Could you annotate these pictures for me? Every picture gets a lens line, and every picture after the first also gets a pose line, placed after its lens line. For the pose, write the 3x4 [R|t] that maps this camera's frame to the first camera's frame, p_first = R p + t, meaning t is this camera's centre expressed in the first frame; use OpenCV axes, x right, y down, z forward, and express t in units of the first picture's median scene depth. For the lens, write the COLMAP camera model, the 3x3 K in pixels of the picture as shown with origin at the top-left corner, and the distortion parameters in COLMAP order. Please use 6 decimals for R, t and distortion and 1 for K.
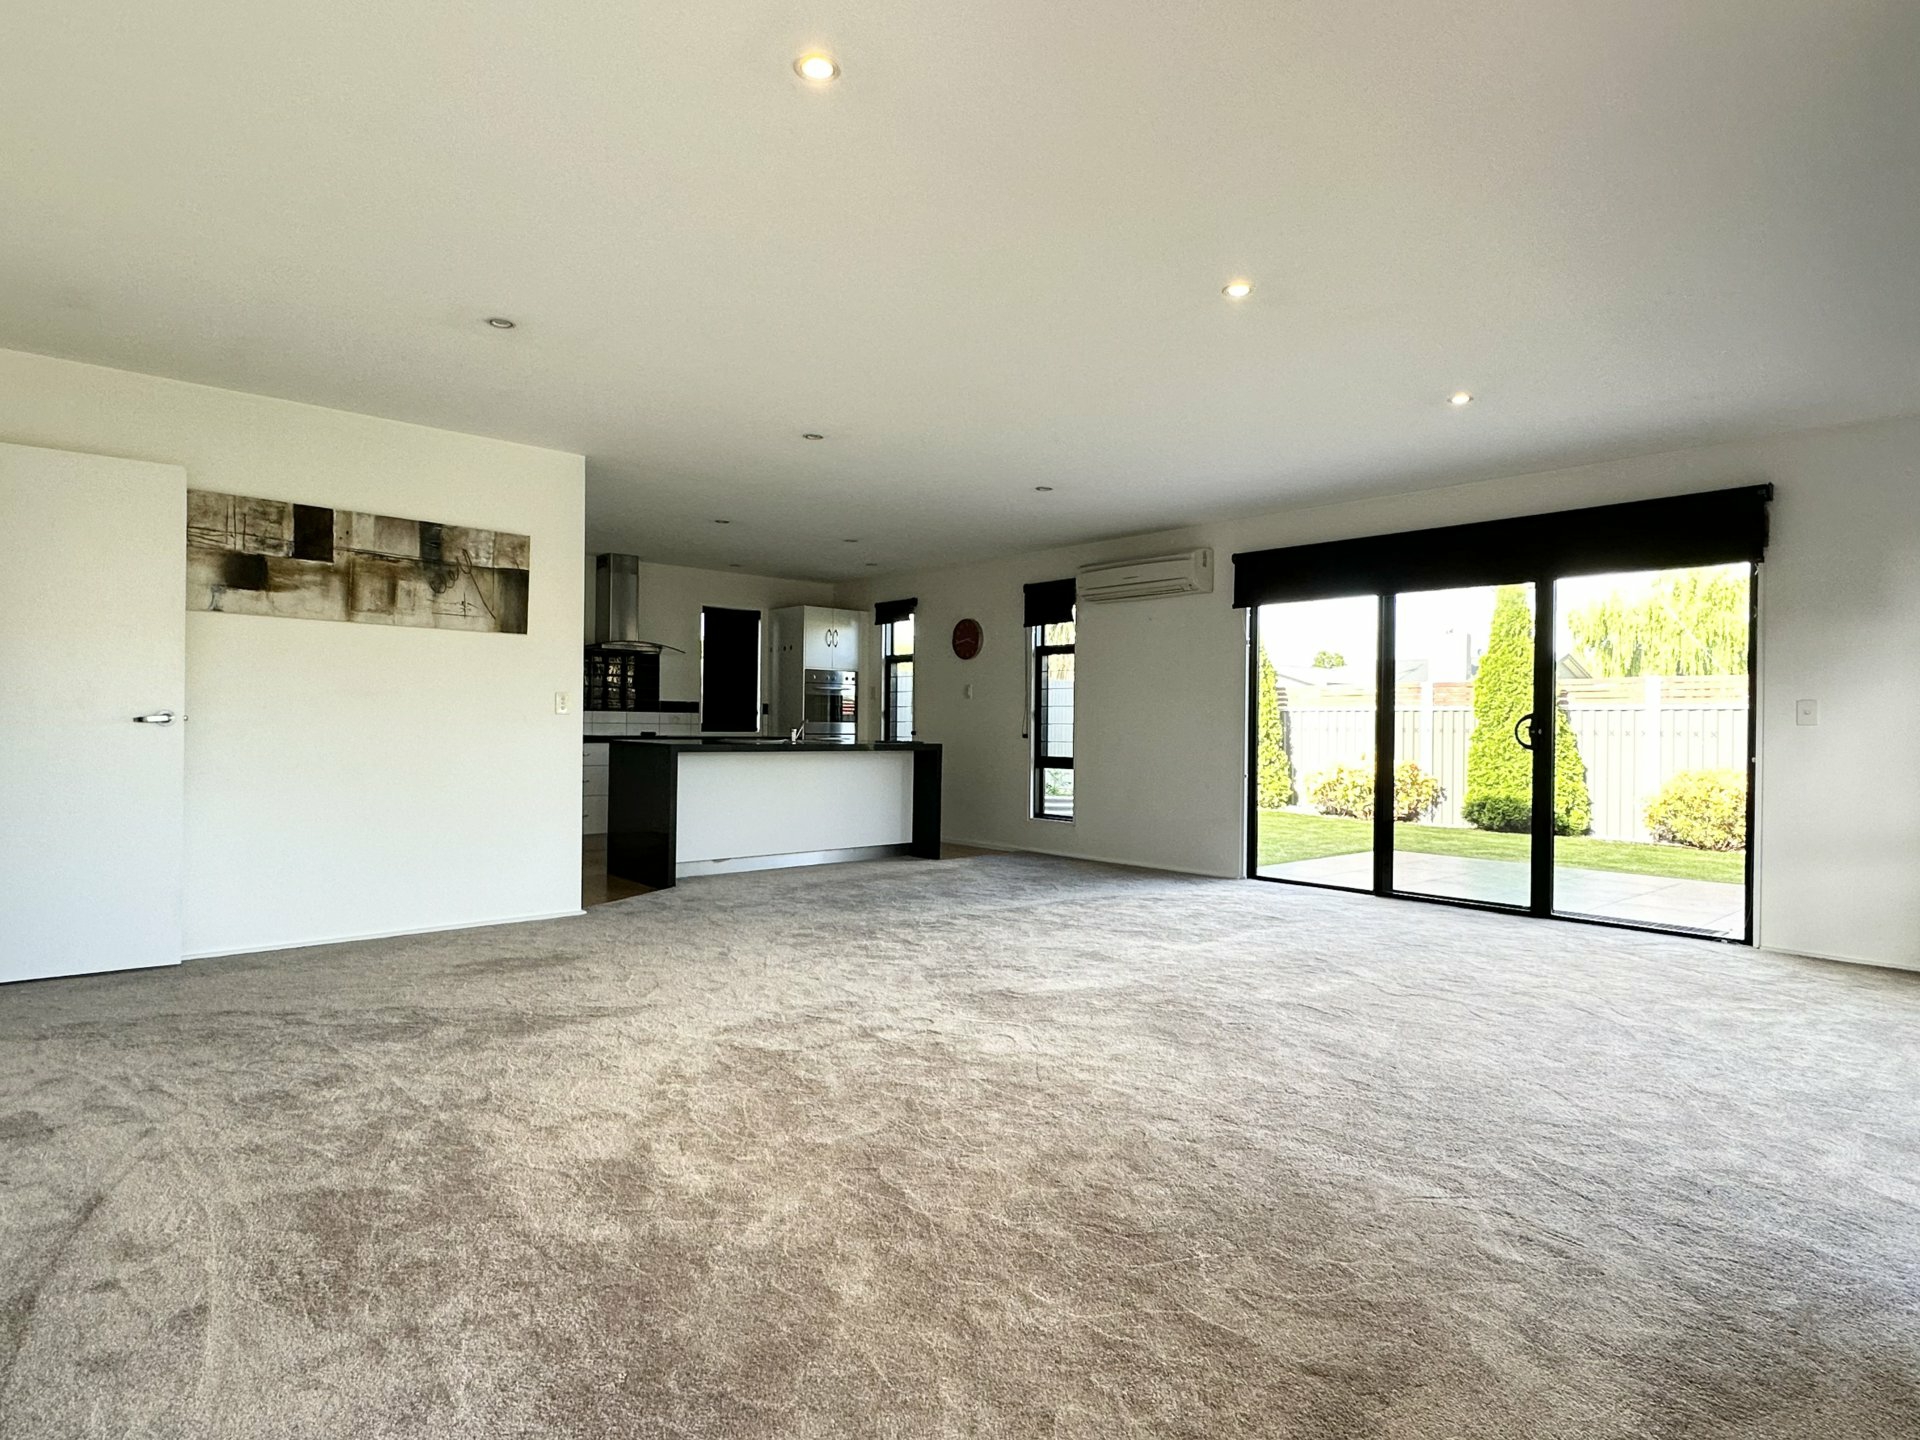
lens RADIAL K [[1047.1, 0, 960.0], [0, 1047.1, 720.0], [0, 0, 1]] dist [-0.025523, 0.000207]
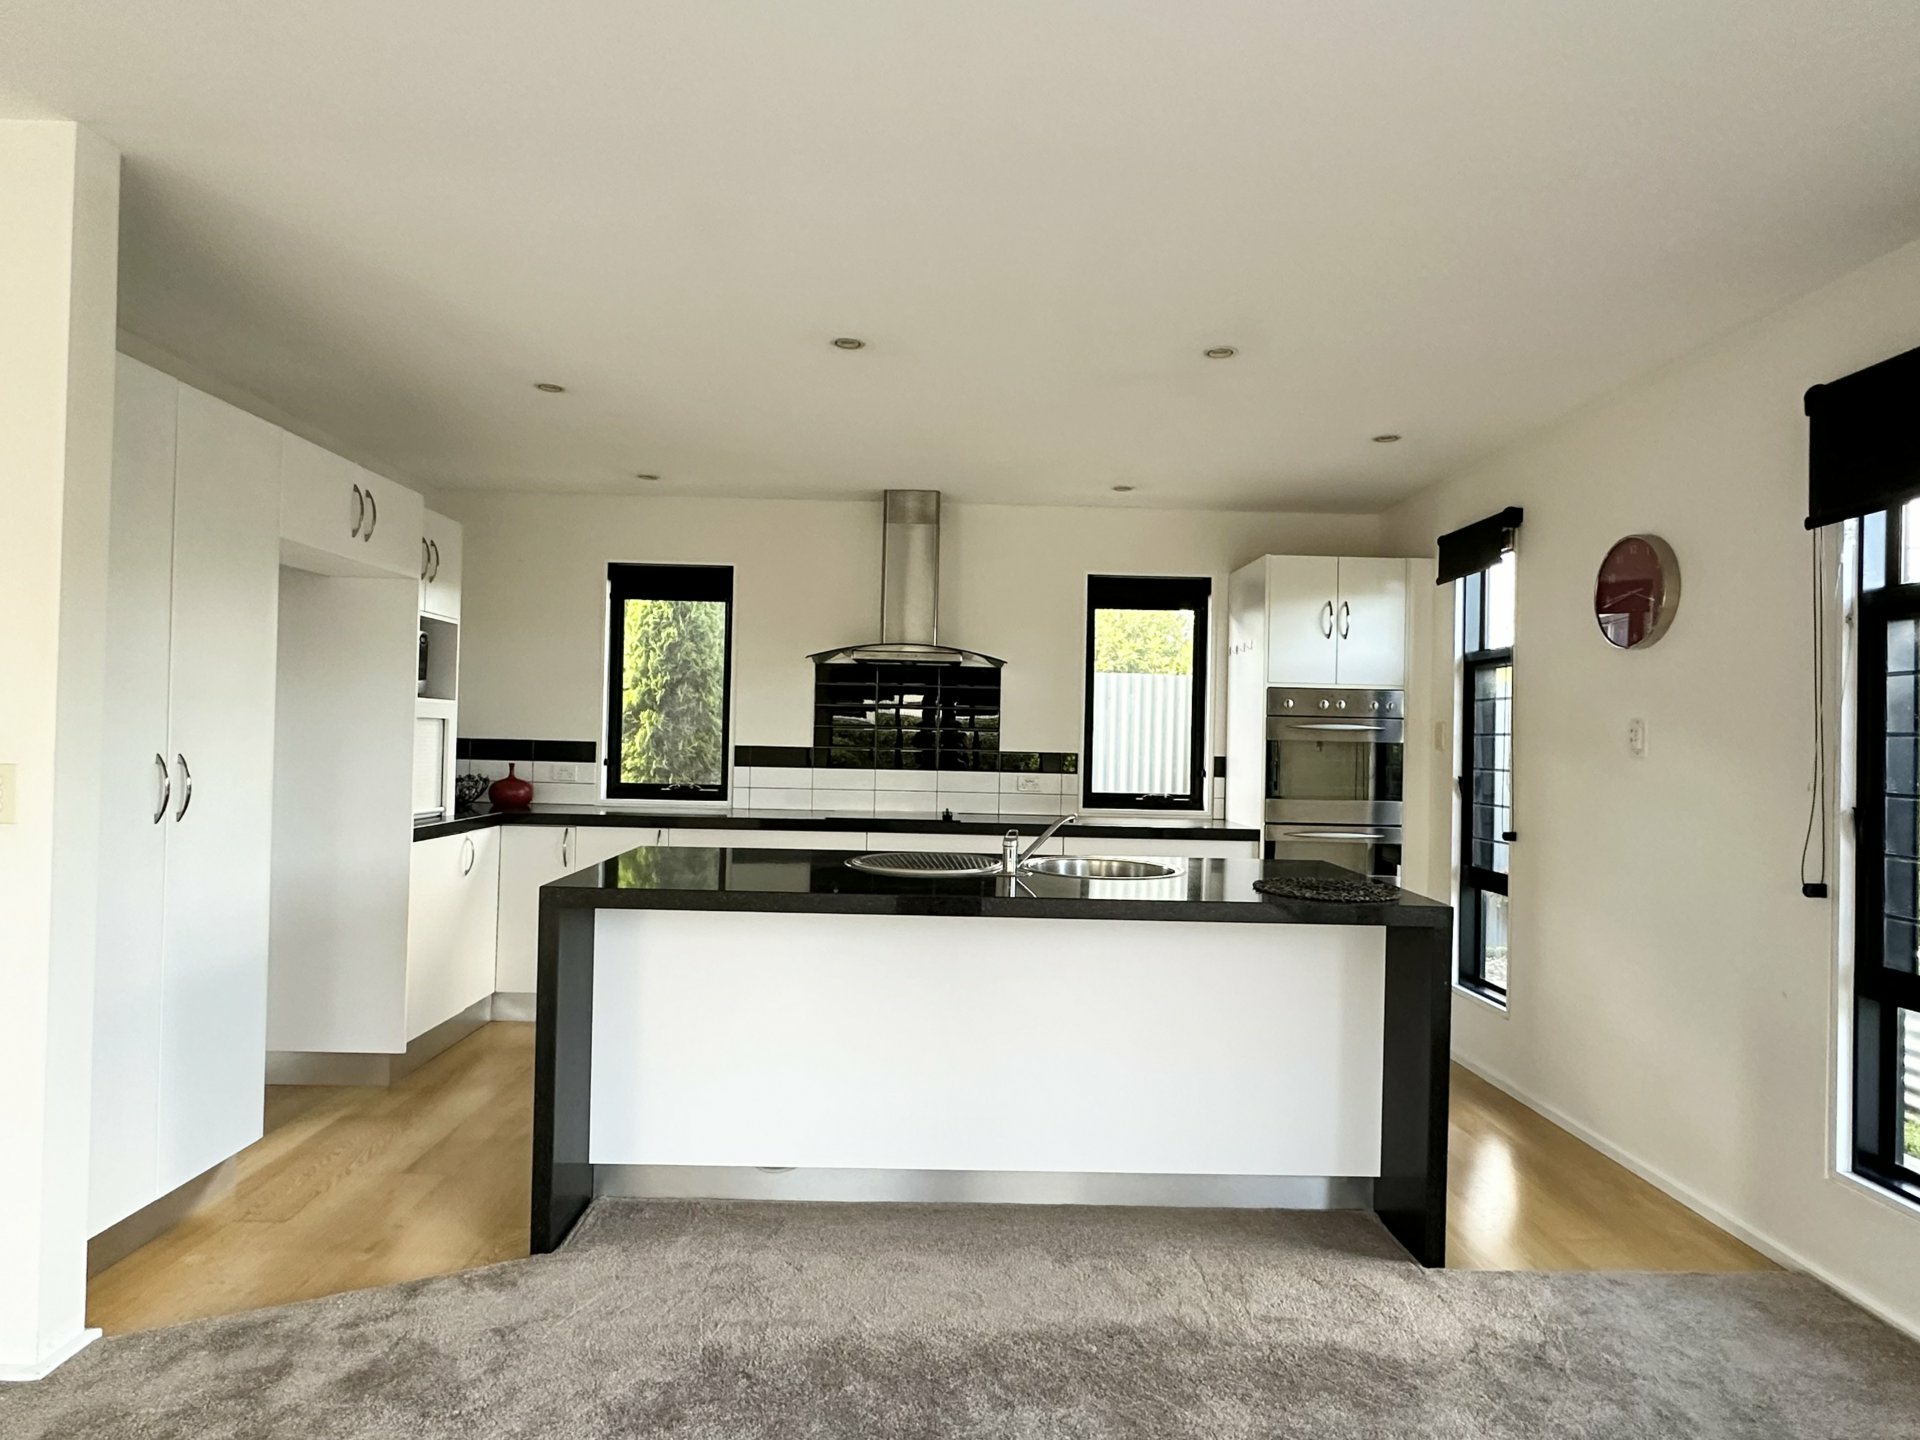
lens RADIAL K [[1047.1, 0, 960.0], [0, 1047.1, 720.0], [0, 0, 1]] dist [-0.025523, 0.000207]
pose [[0.731319, -0.006328, -0.682006, 0.077335], [-0.012899, 0.999650, -0.023106, -0.021400], [0.681913, 0.025695, 0.730981, 0.568949]]
